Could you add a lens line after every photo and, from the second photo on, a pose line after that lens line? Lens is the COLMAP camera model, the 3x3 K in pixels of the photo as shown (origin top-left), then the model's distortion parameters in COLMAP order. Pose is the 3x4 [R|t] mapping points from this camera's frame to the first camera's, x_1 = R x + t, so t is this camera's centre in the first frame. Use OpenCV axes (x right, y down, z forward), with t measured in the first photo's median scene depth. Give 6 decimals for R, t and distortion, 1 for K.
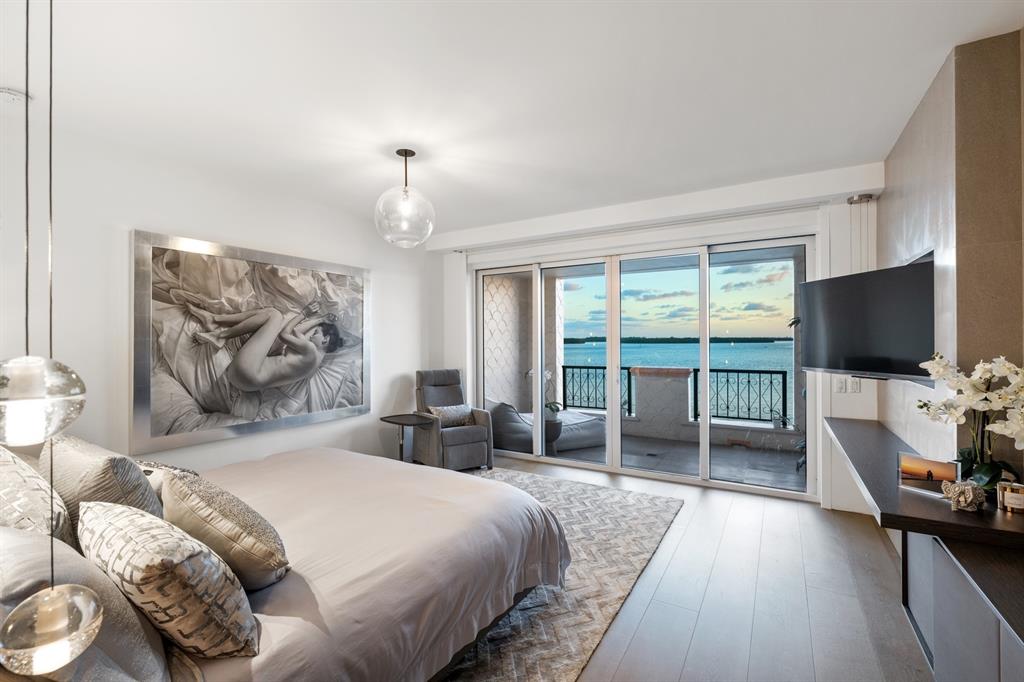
lens RADIAL K [[449.2, 0, 512.0], [0, 449.2, 341.0], [0, 0, 1]] dist [0.000193, 0.000008]
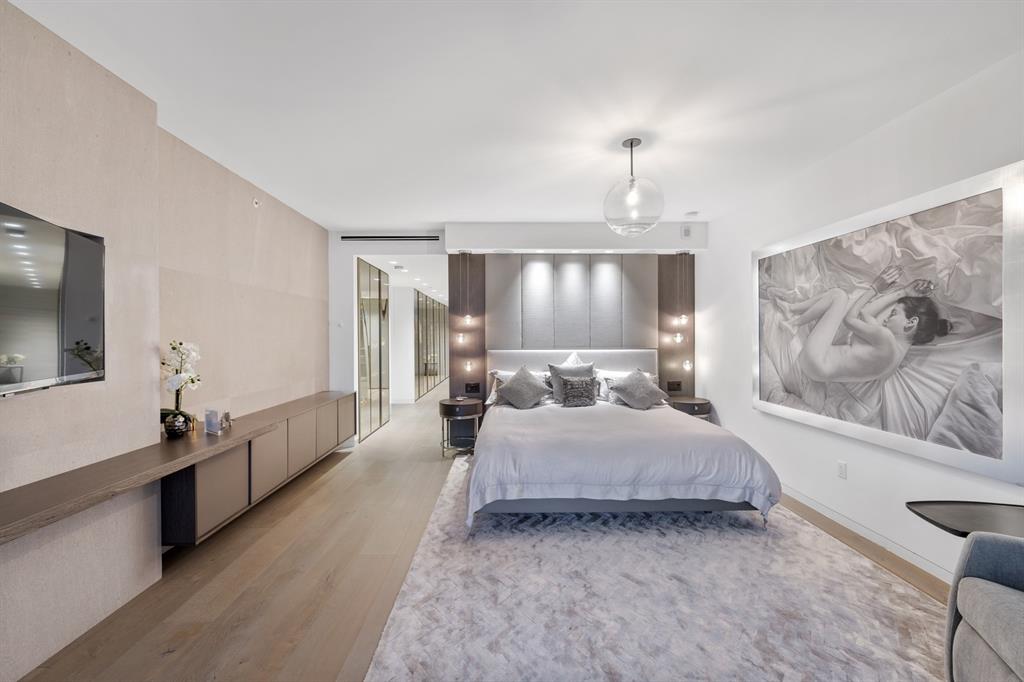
lens RADIAL K [[408.5, 0, 504.6], [0, 408.5, 330.7], [0, 0, 1]] dist [-0.000679, -0.000127]
pose [[-0.853357, 0.002606, -0.521320, 0.388061], [0.009215, 0.999907, -0.010087, 0.008048], [0.521245, -0.013412, -0.853302, 1.285701]]
